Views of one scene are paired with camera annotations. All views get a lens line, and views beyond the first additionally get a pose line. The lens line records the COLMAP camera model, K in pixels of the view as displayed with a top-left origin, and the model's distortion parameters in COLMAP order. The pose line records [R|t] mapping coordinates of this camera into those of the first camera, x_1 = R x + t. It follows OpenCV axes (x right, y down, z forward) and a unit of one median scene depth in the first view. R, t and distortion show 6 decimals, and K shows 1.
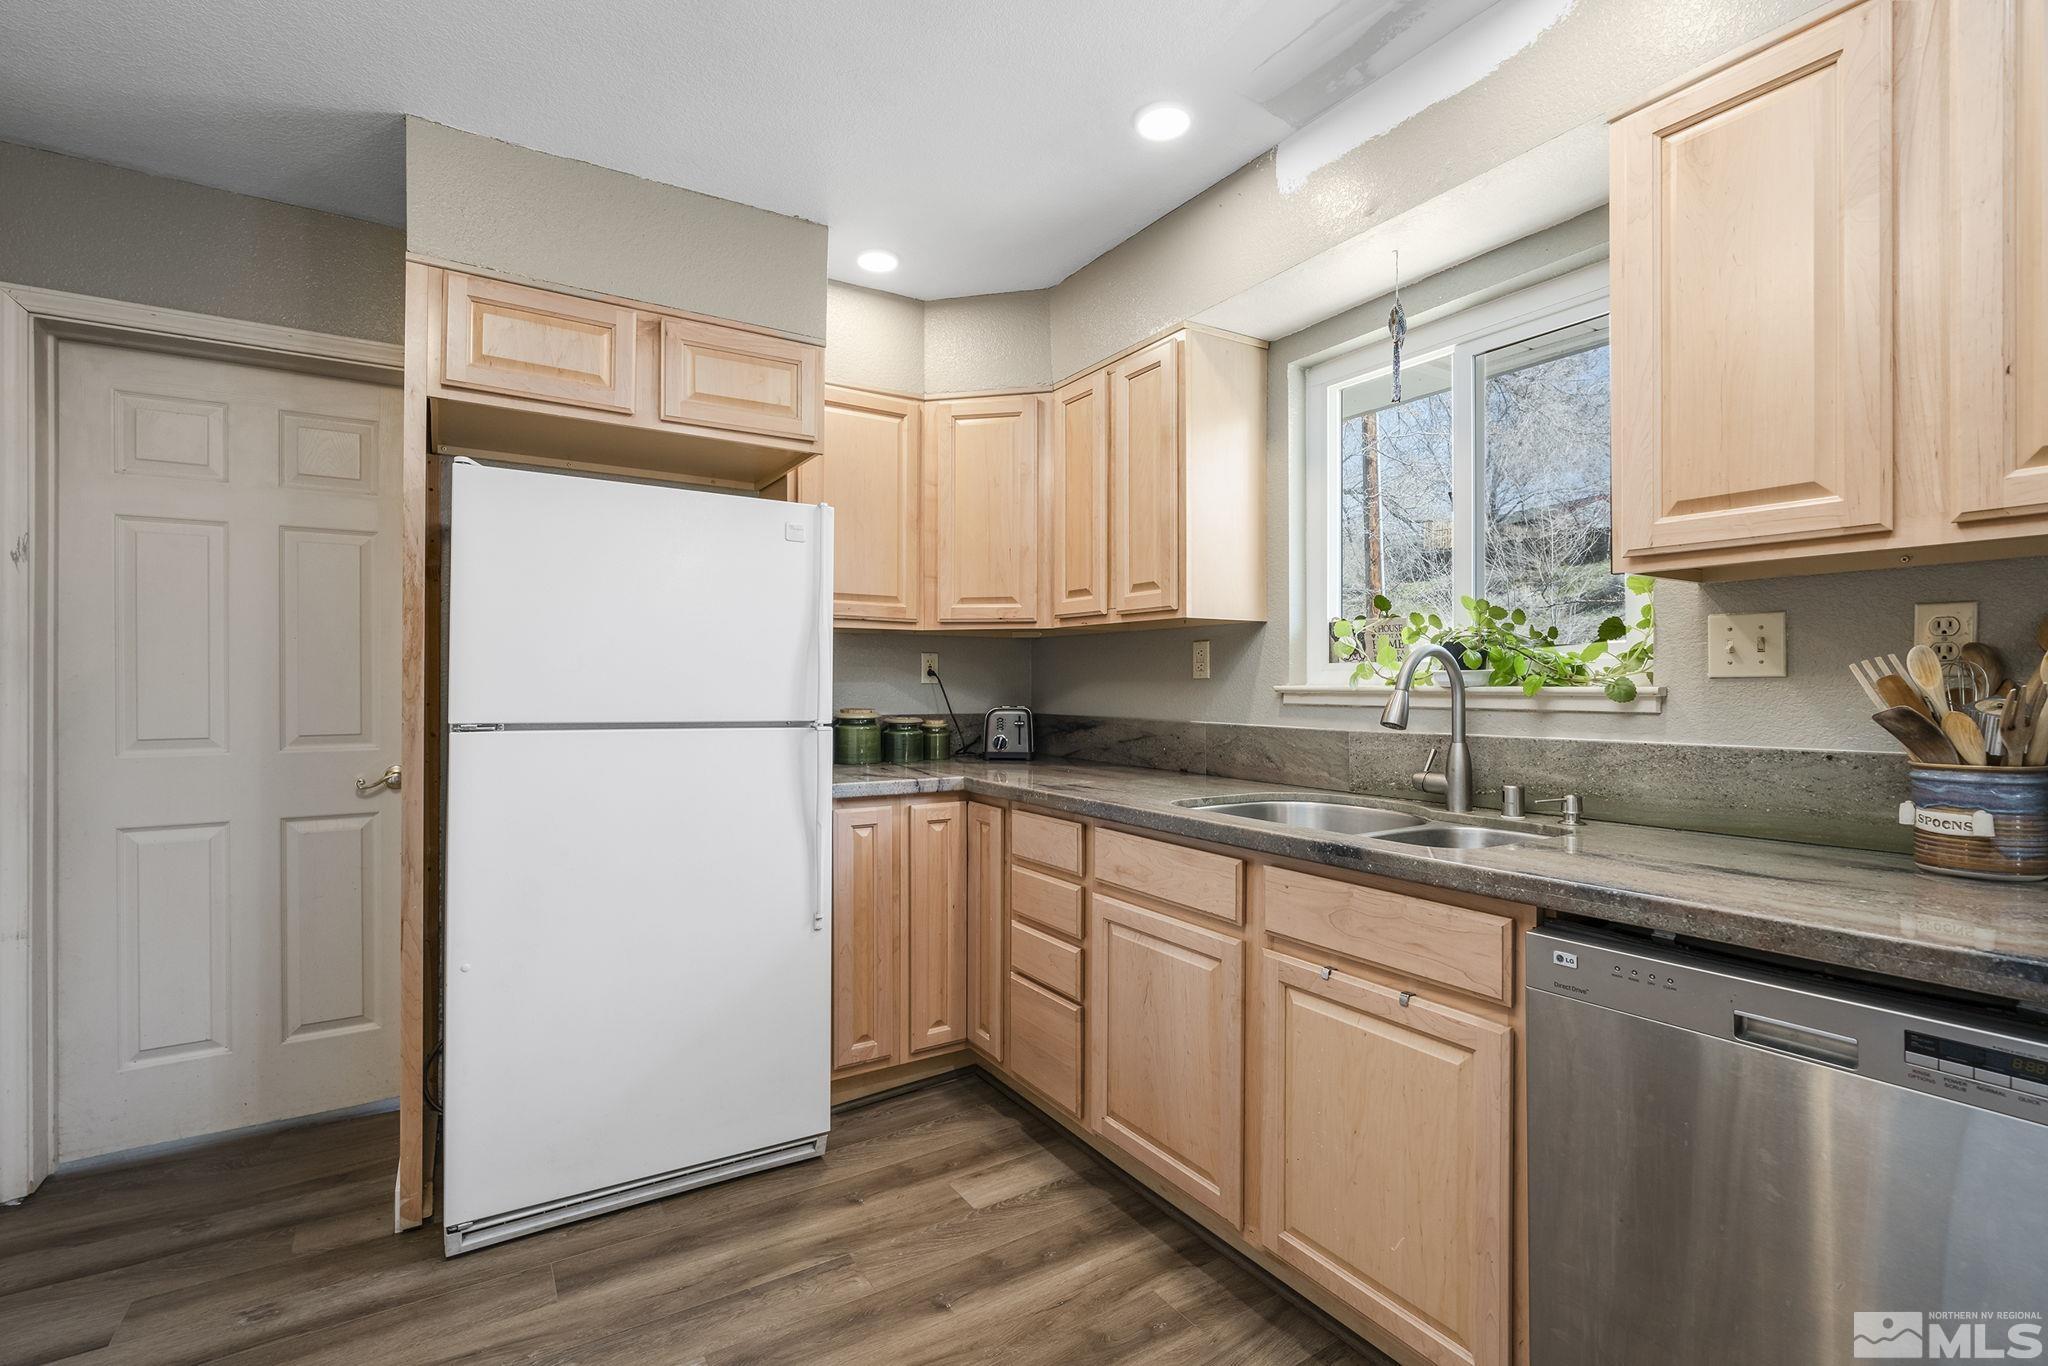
lens RADIAL K [[908.4, 0, 1033.8], [0, 908.4, 672.5], [0, 0, 1]] dist [-0.001141, -0.000006]
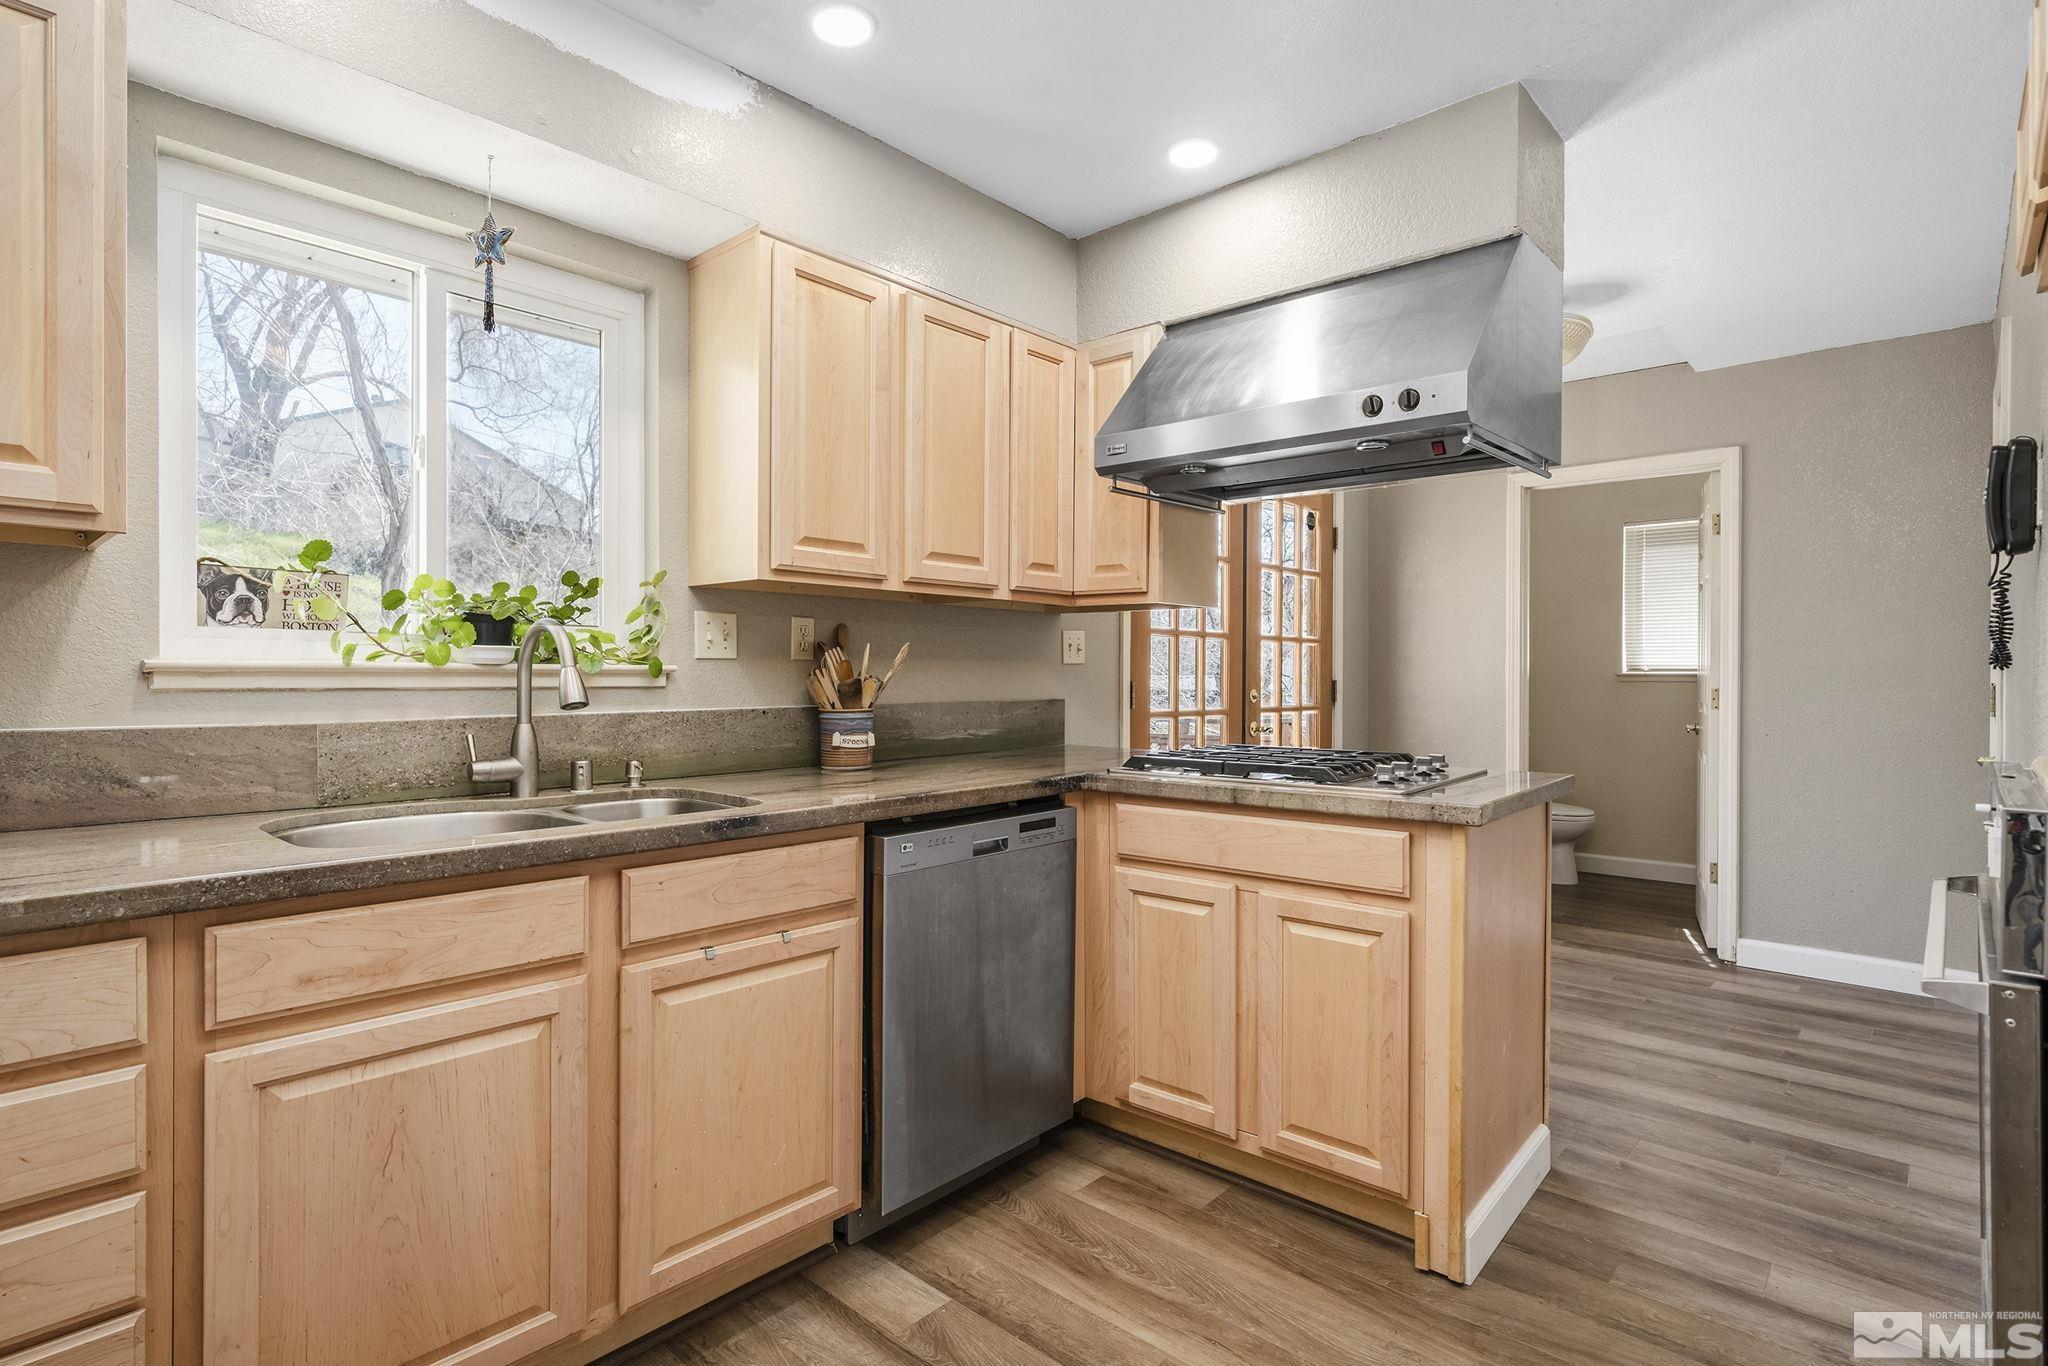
lens RADIAL K [[908.4, 0, 1033.8], [0, 908.4, 672.5], [0, 0, 1]] dist [-0.001141, -0.000006]
pose [[-0.202159, 0.000634, 0.979352, -0.607096], [-0.016305, 0.999859, -0.004013, 0.021131], [-0.979217, -0.016780, -0.202120, 0.731806]]
